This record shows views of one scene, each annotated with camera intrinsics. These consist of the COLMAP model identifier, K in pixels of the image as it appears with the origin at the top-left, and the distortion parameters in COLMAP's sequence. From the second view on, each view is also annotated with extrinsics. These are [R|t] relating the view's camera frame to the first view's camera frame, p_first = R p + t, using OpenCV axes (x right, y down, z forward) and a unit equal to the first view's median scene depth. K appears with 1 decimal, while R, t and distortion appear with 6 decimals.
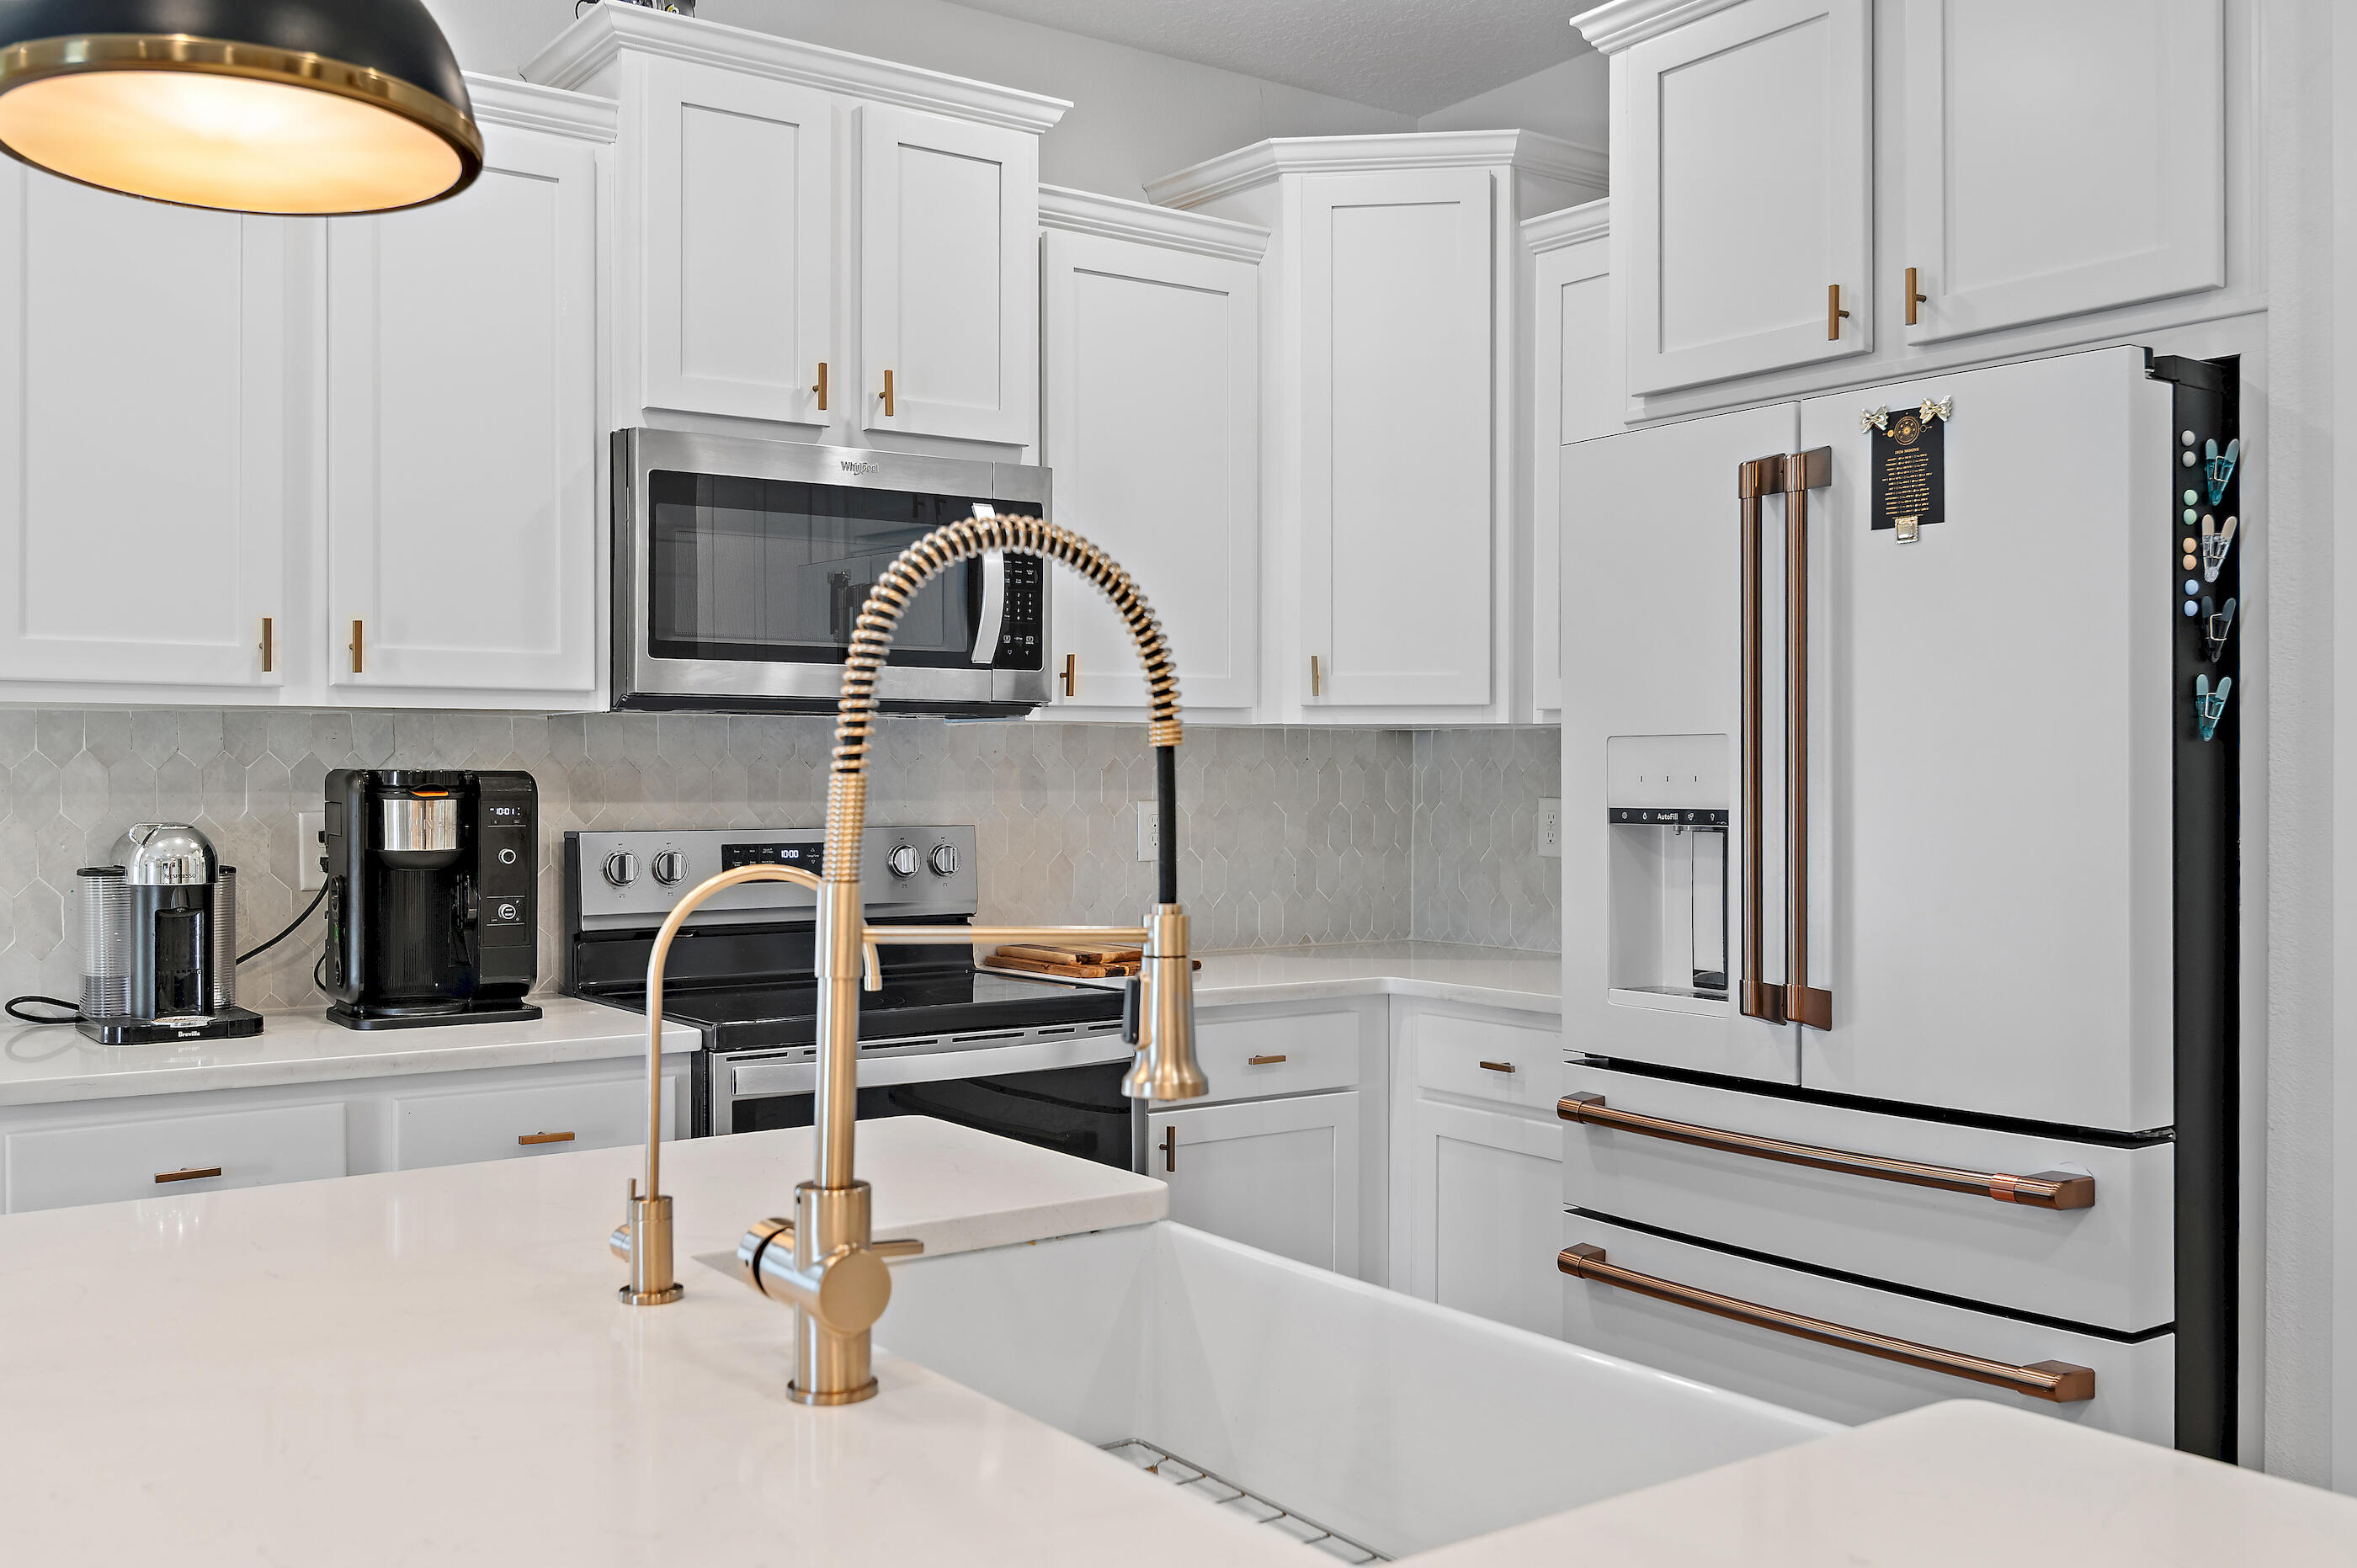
lens RADIAL K [[2081.0, 0, 1189.4], [0, 2081.0, 774.3], [0, 0, 1]] dist [-0.001636, -0.005719]
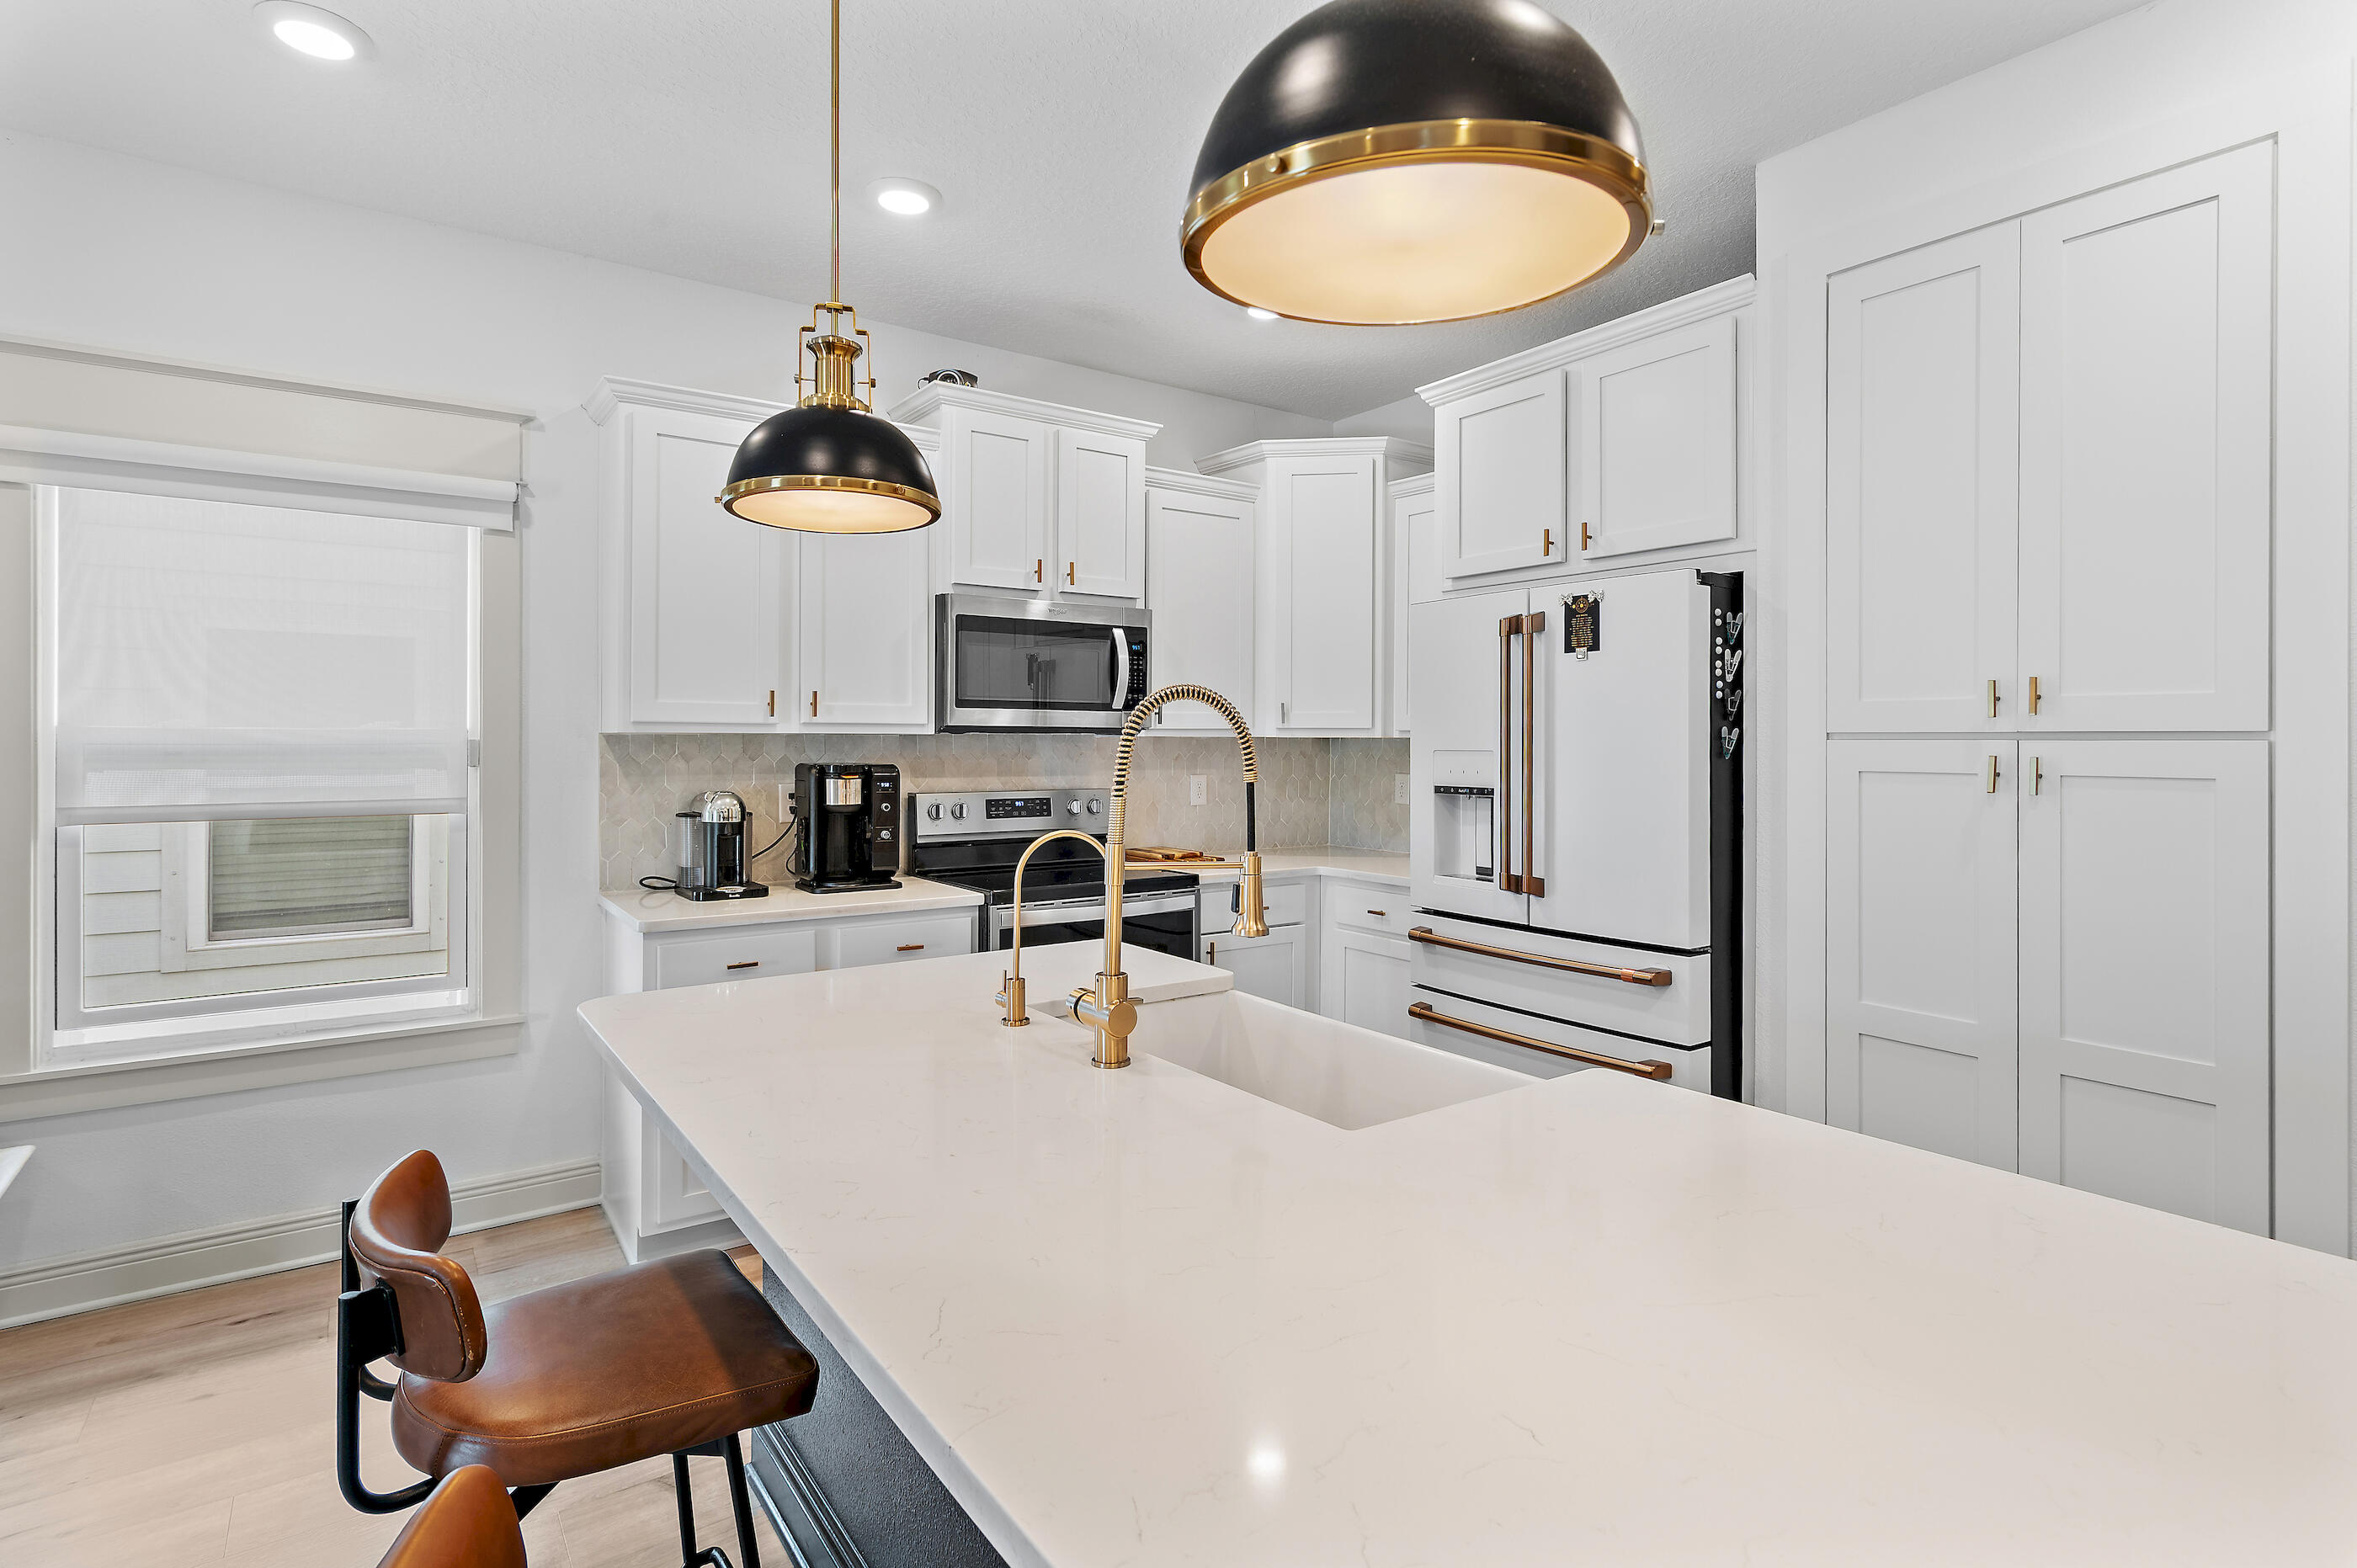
lens RADIAL K [[1153.8, 0, 1187.2], [0, 1153.8, 737.0], [0, 0, 1]] dist [0.001682, 0.000141]
pose [[0.999989, 0.003256, -0.003344, -0.033432], [-0.003270, 0.999986, -0.004173, -0.024927], [0.003330, 0.004184, 0.999986, -0.116457]]
